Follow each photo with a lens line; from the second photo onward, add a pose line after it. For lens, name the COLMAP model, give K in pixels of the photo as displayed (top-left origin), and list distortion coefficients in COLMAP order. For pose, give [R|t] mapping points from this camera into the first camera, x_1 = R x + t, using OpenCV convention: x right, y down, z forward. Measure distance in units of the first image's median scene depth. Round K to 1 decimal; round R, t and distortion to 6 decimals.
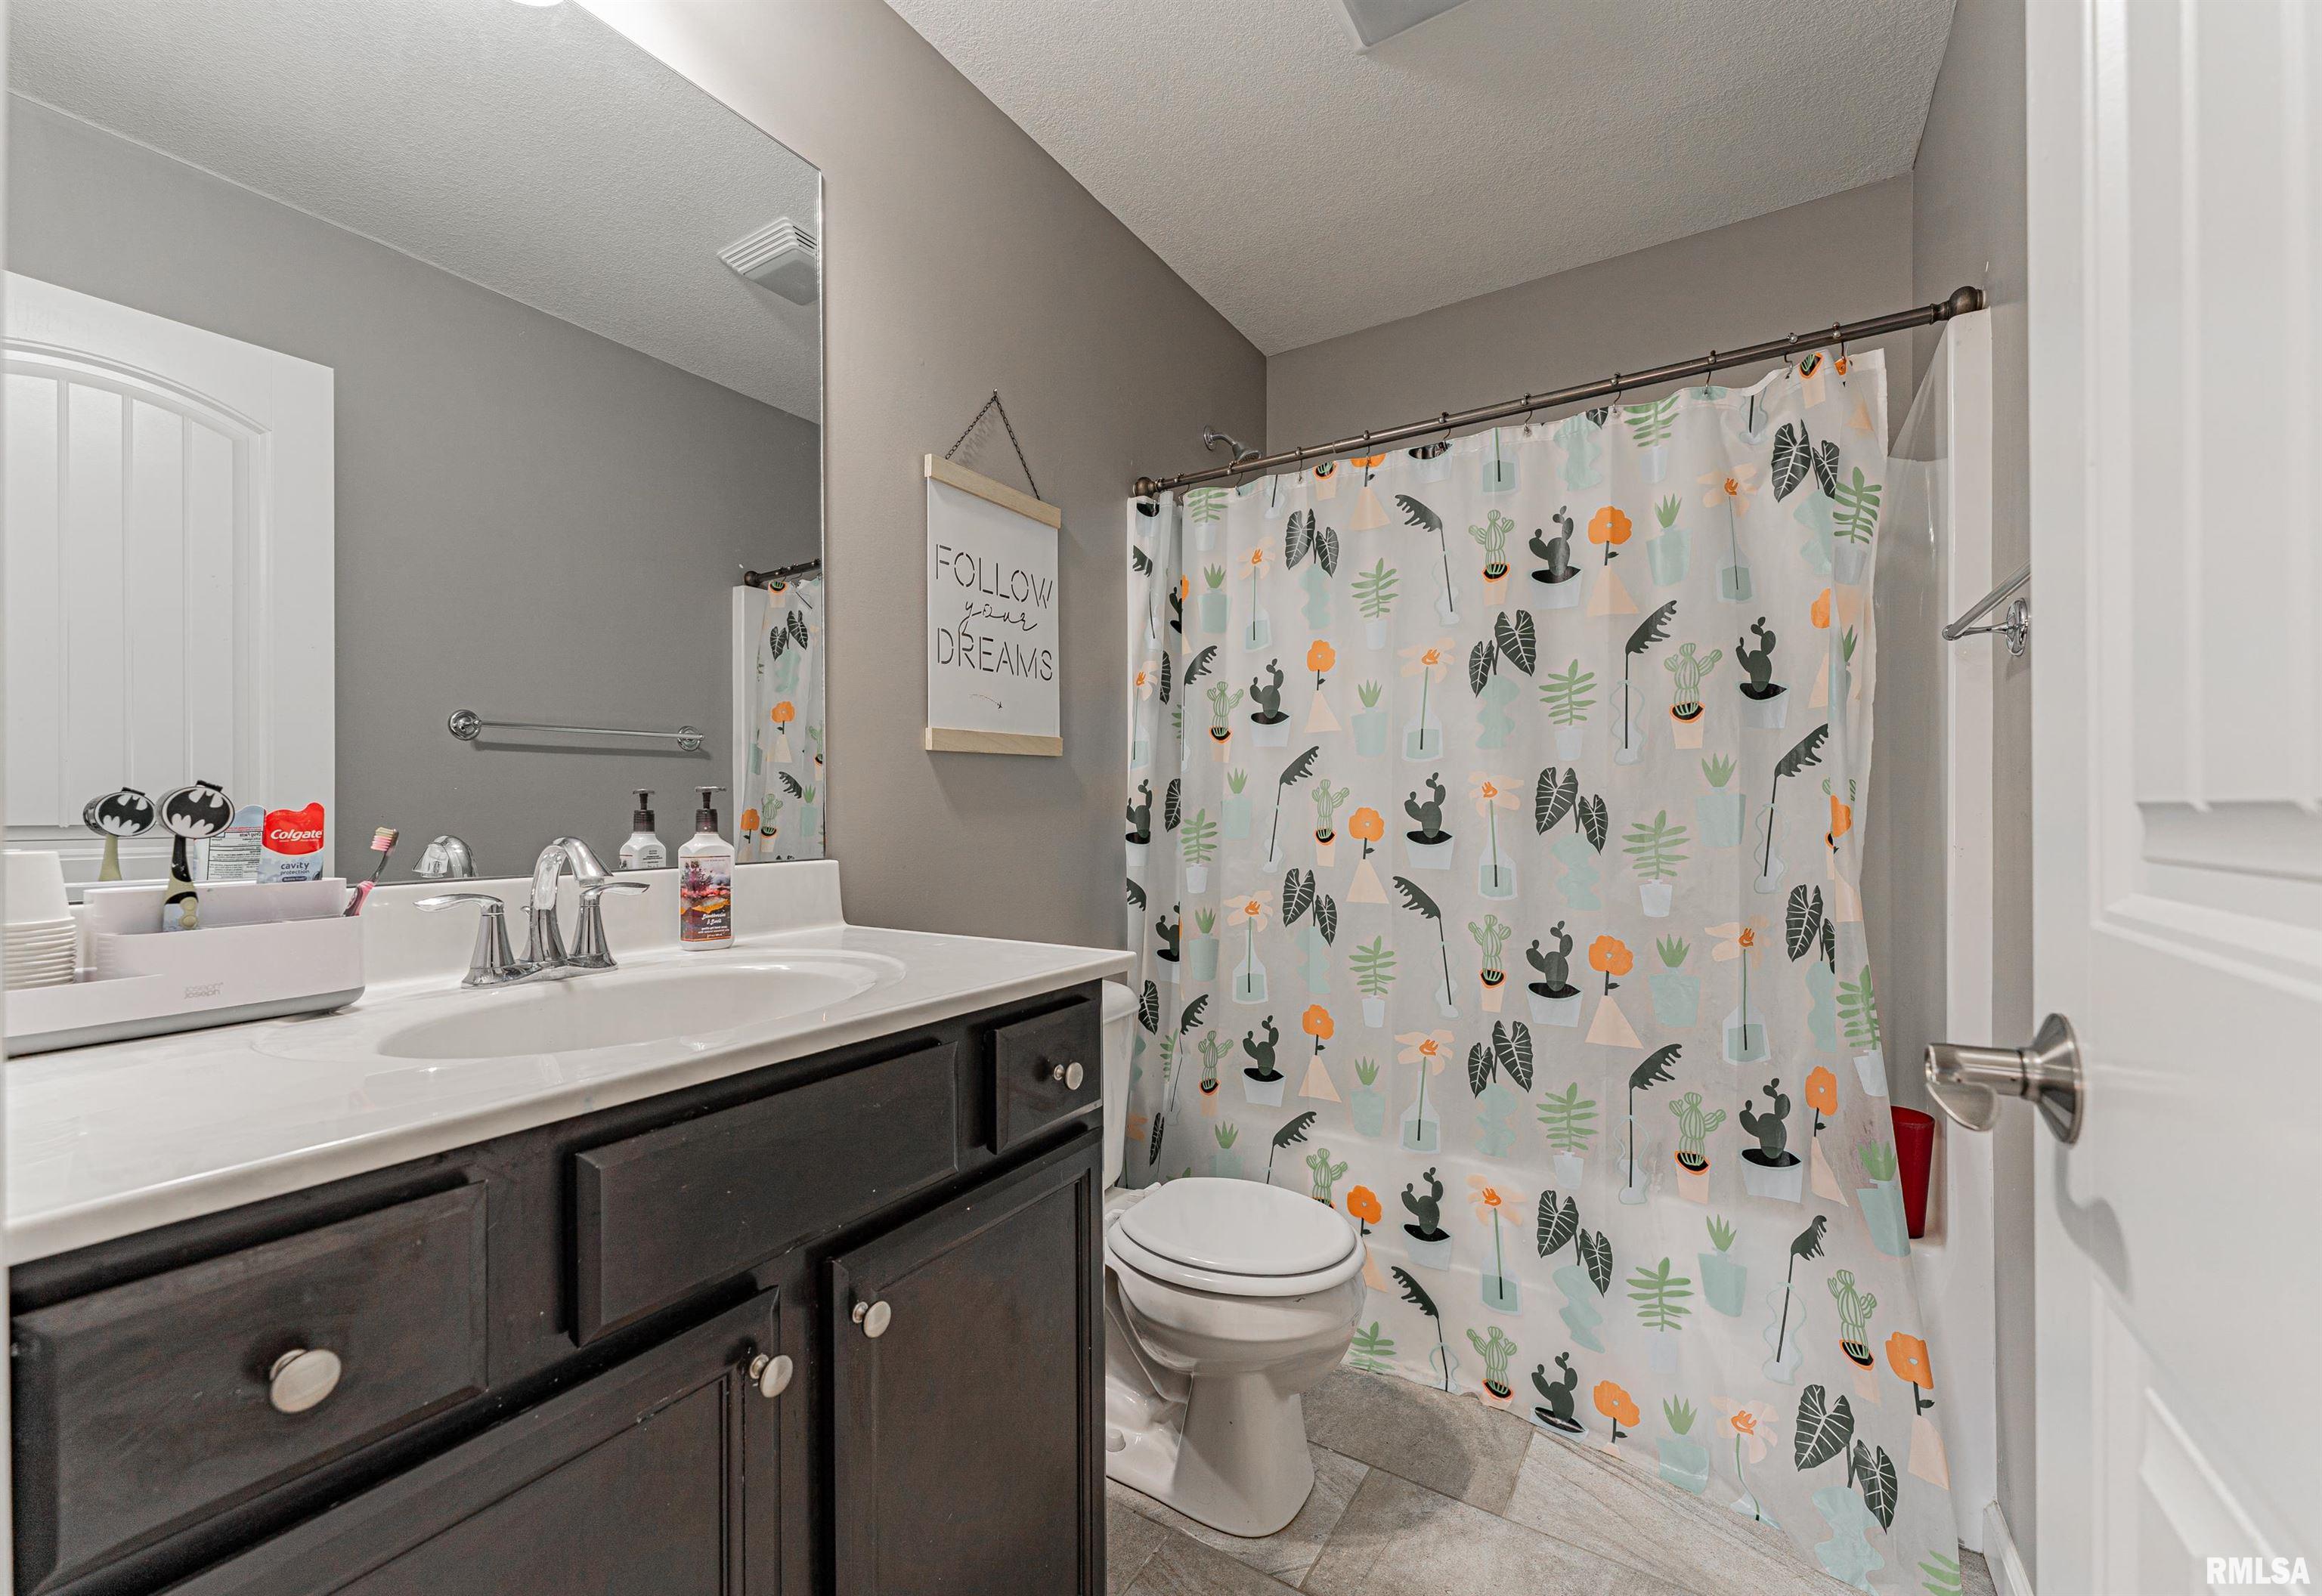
lens RADIAL K [[923.5, 0, 1154.5], [0, 923.5, 814.0], [0, 0, 1]] dist [0.002978, 0.000216]
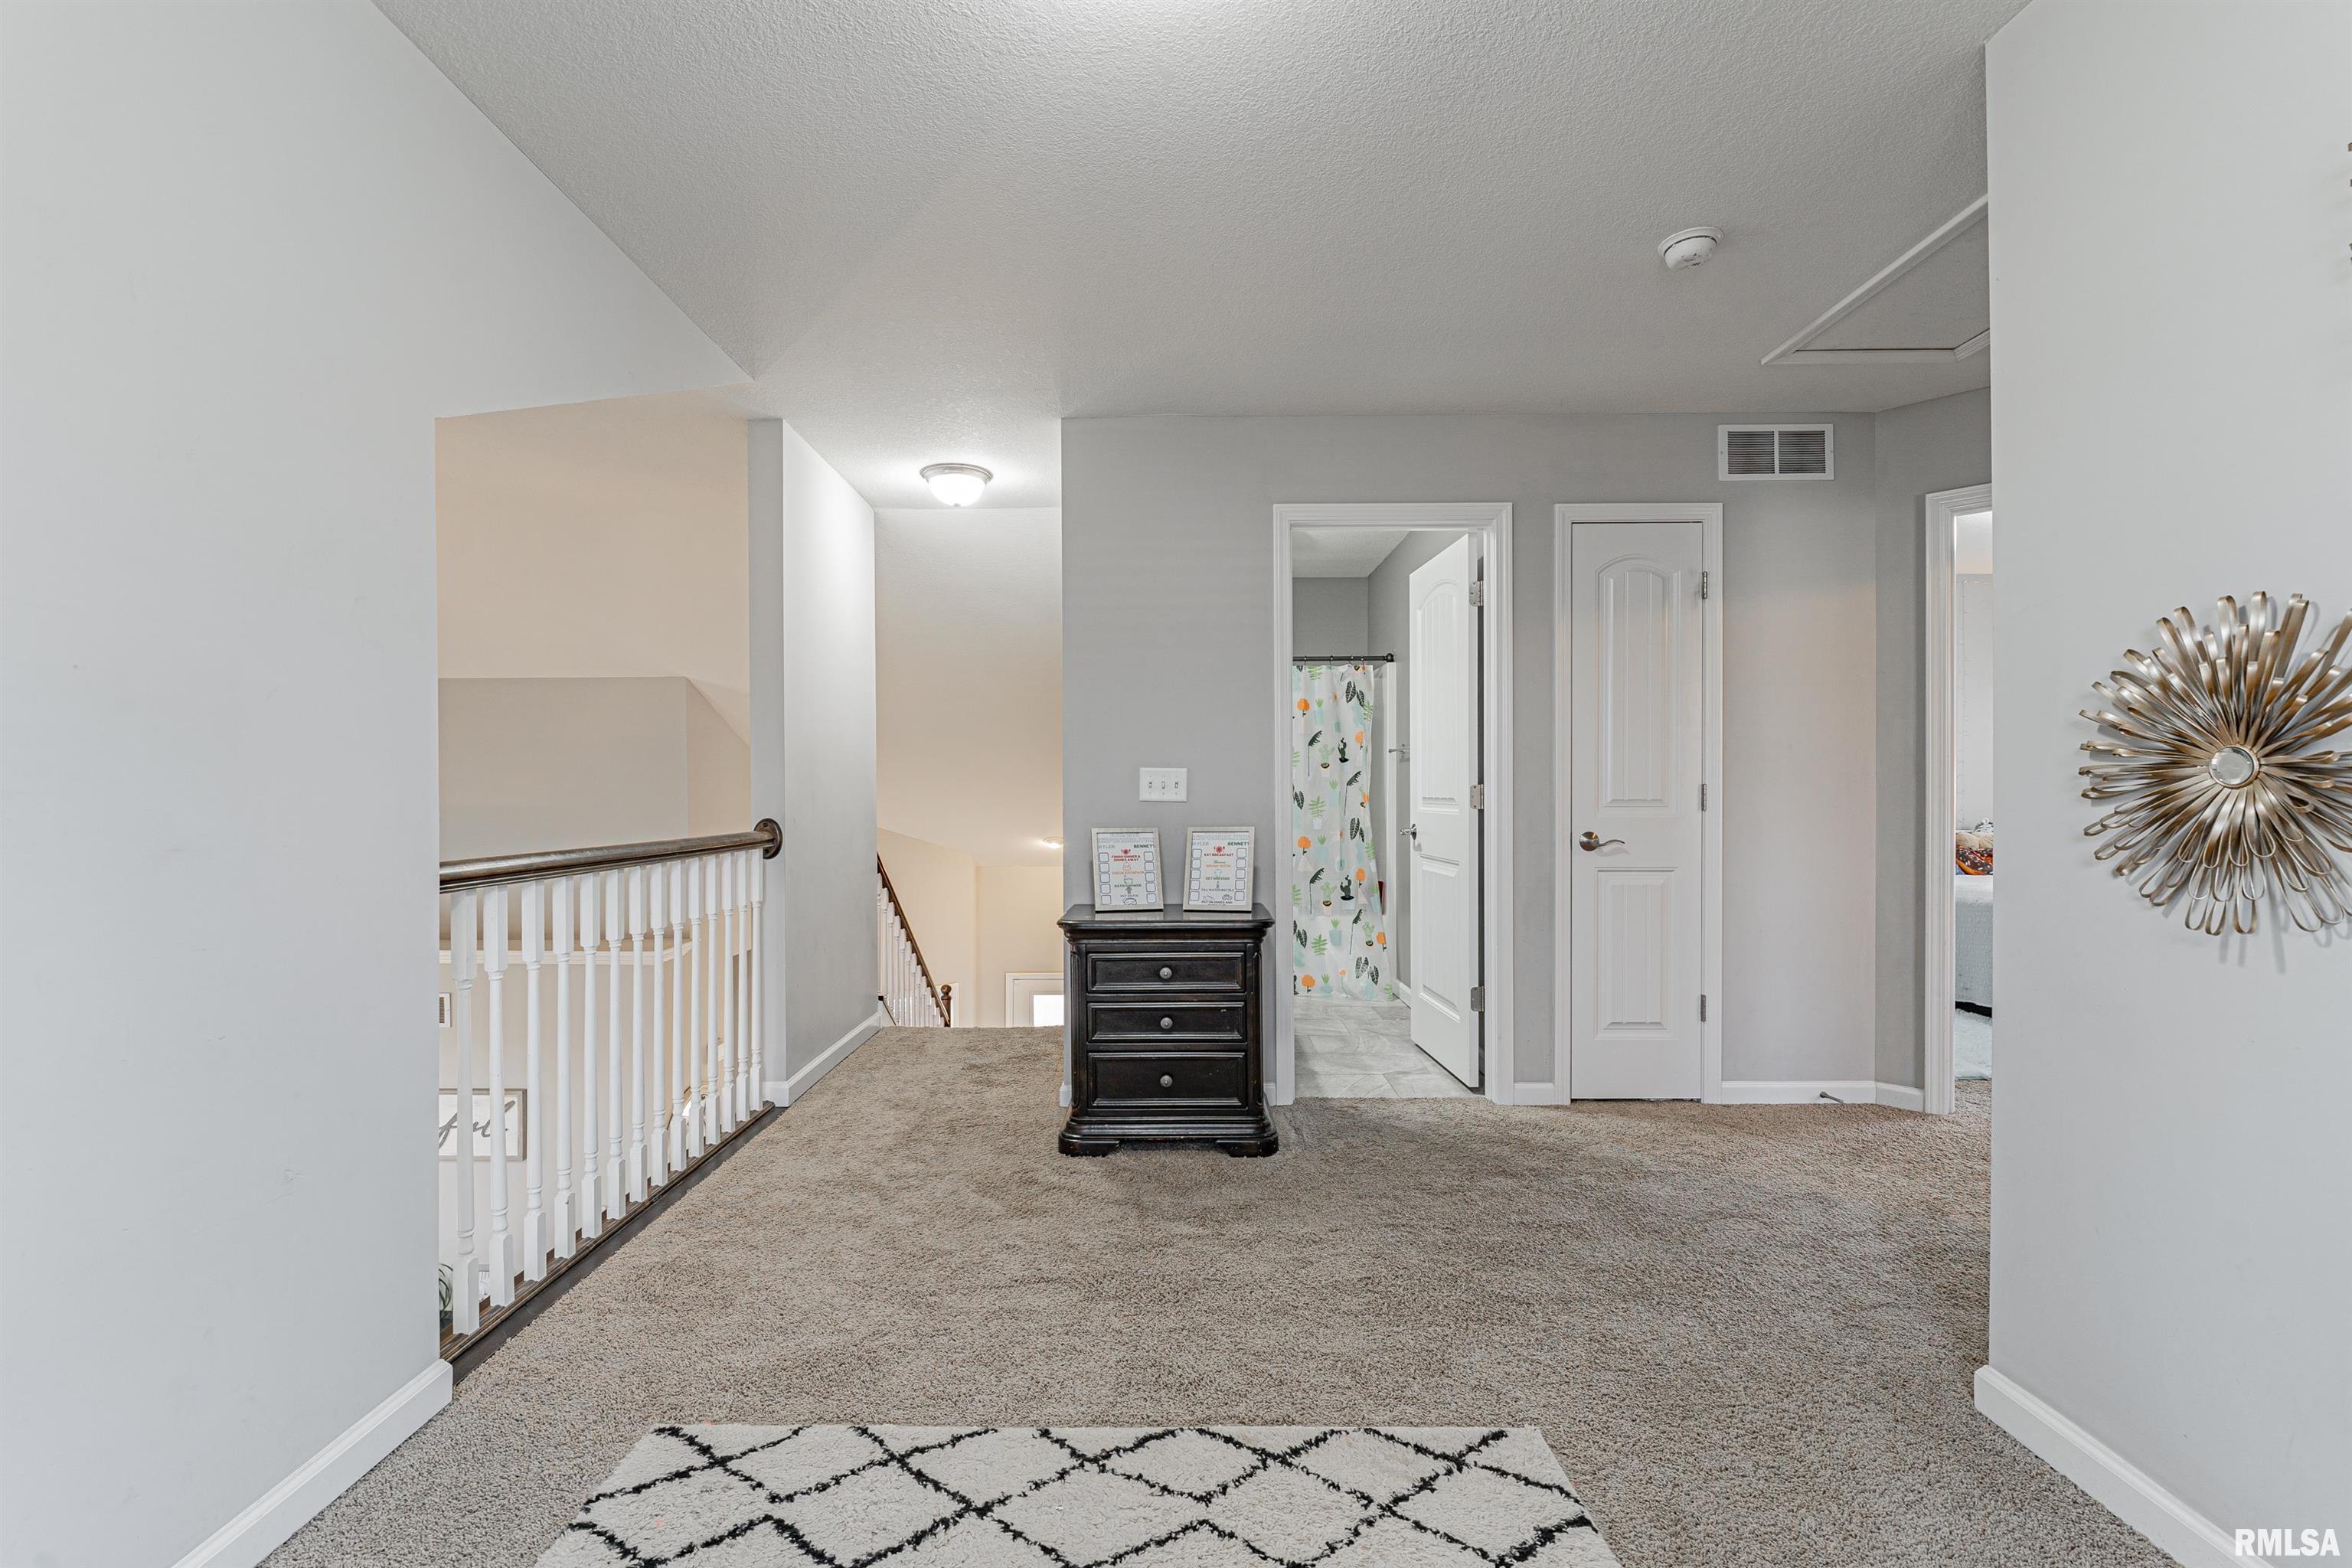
lens RADIAL K [[991.1, 0, 1180.7], [0, 991.1, 775.2], [0, 0, 1]] dist [-0.001040, -0.000067]
pose [[0.842112, 0.008268, 0.539240, -1.784709], [-0.004006, 0.999951, -0.009075, -0.045300], [-0.539288, 0.005482, 0.842103, -1.709777]]
